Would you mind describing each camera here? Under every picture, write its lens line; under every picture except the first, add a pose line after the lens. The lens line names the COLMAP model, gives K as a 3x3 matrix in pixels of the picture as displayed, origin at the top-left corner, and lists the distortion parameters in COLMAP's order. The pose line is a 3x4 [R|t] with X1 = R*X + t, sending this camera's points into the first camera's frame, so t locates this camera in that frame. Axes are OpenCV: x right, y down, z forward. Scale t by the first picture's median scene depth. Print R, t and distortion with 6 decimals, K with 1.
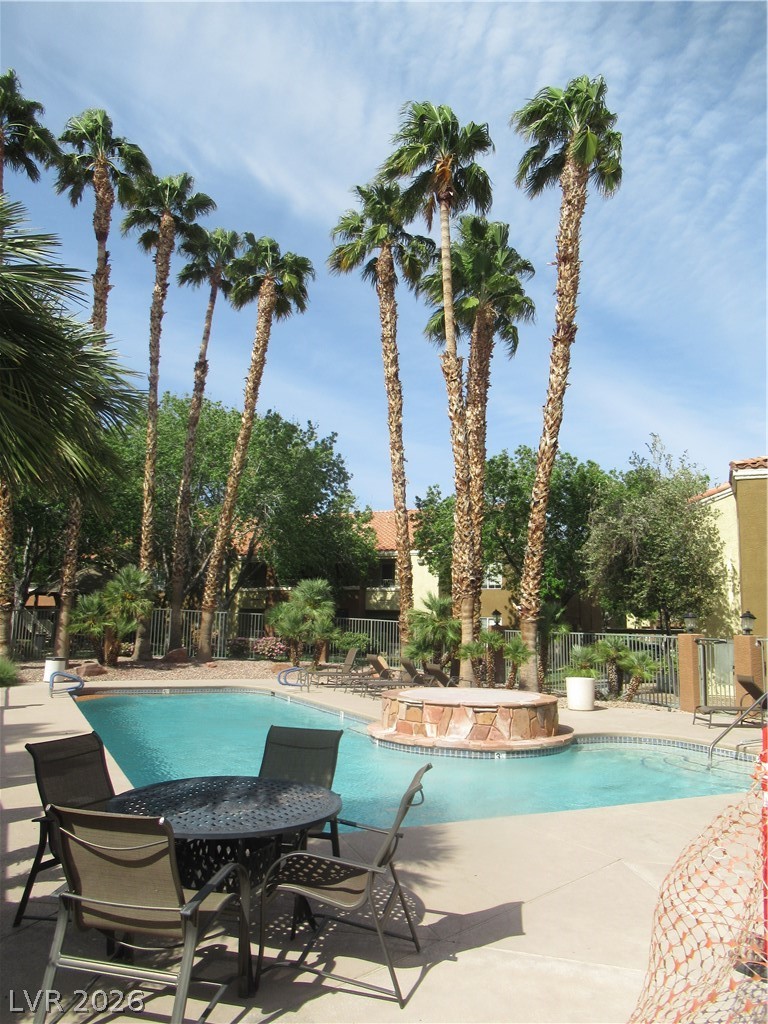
lens RADIAL K [[774.8, 0, 384.0], [0, 774.8, 512.5], [0, 0, 1]] dist [0.018102, -0.004268]
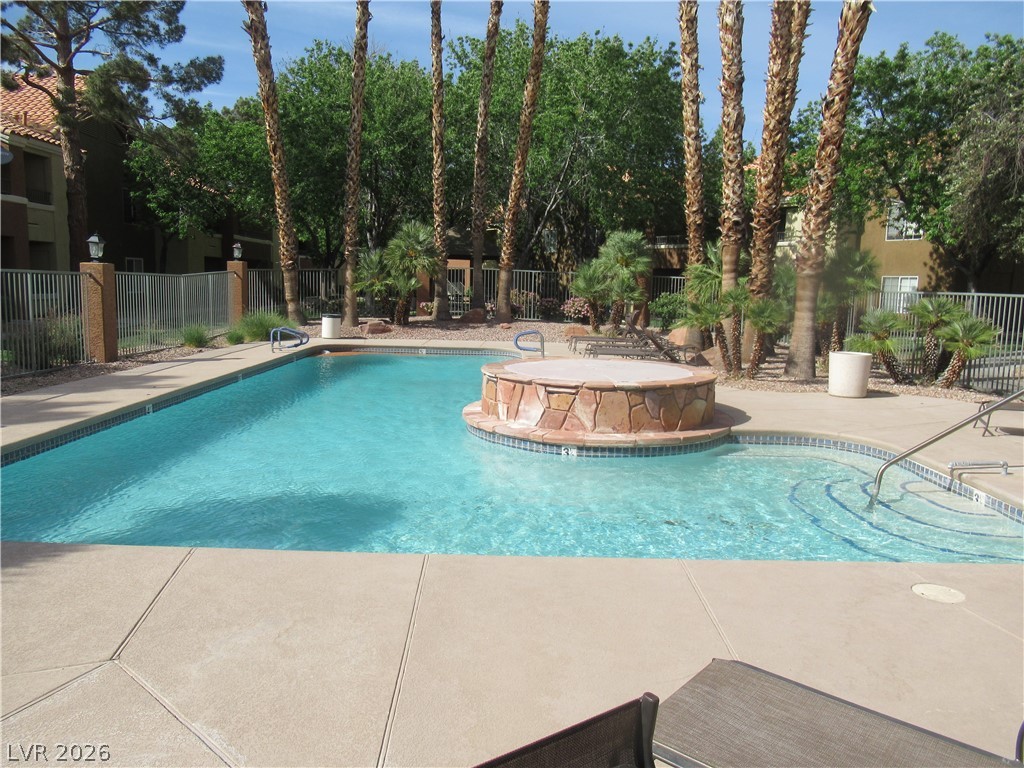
lens RADIAL K [[774.8, 0, 511.6], [0, 774.8, 383.1], [0, 0, 1]] dist [0.018102, -0.004268]
pose [[0.903573, 0.052321, -0.425227, 0.236903], [0.060233, 0.967144, 0.246990, 0.038373], [0.424179, -0.248786, 0.870734, 0.205445]]
